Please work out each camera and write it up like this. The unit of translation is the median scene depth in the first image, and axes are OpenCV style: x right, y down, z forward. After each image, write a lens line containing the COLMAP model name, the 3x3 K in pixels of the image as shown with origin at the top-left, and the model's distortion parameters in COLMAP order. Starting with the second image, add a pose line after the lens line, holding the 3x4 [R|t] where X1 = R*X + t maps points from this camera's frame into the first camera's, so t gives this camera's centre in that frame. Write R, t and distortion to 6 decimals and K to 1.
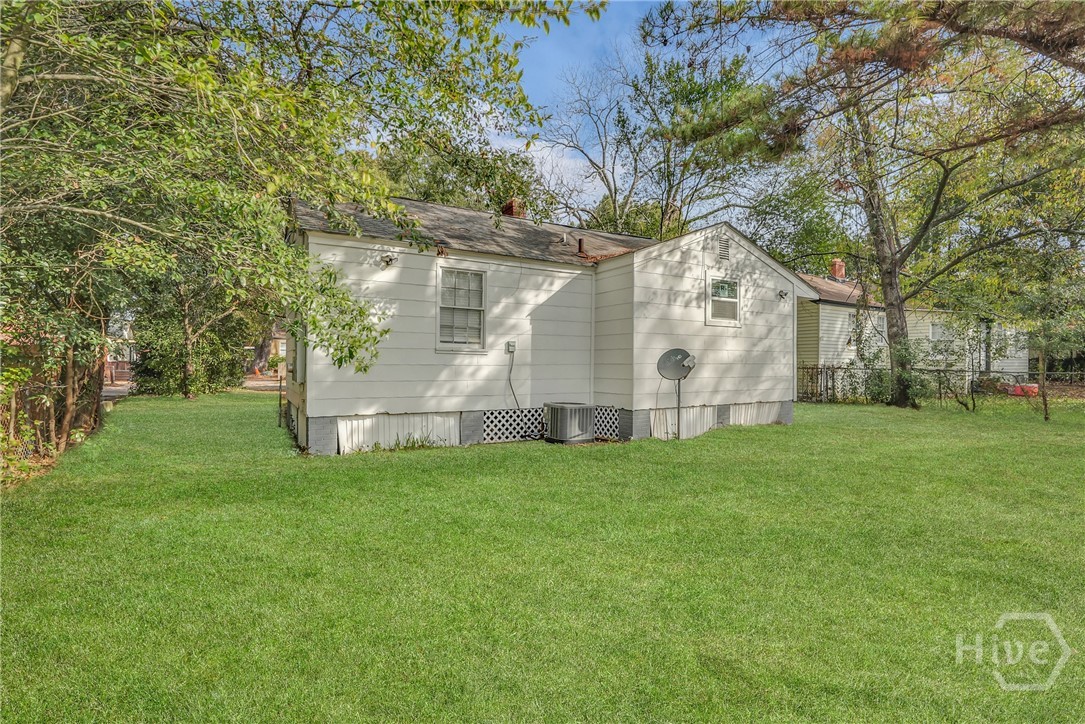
lens RADIAL K [[504.4, 0, 542.5], [0, 504.4, 362.0], [0, 0, 1]] dist [-0.023323, 0.000322]
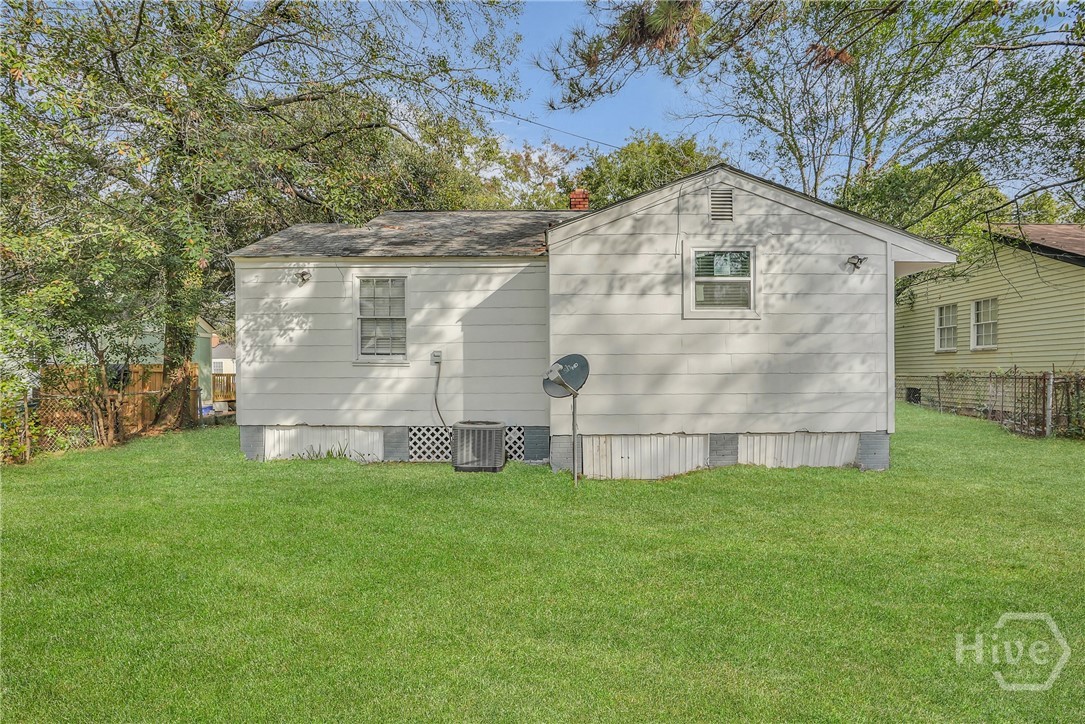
lens RADIAL K [[500.5, 0, 537.3], [0, 500.5, 376.7], [0, 0, 1]] dist [-0.026939, 0.000338]
pose [[0.859482, -0.004825, -0.511143, 0.538674], [0.008958, 0.999944, 0.005624, 0.001679], [0.511087, -0.009413, 0.859477, 0.319386]]
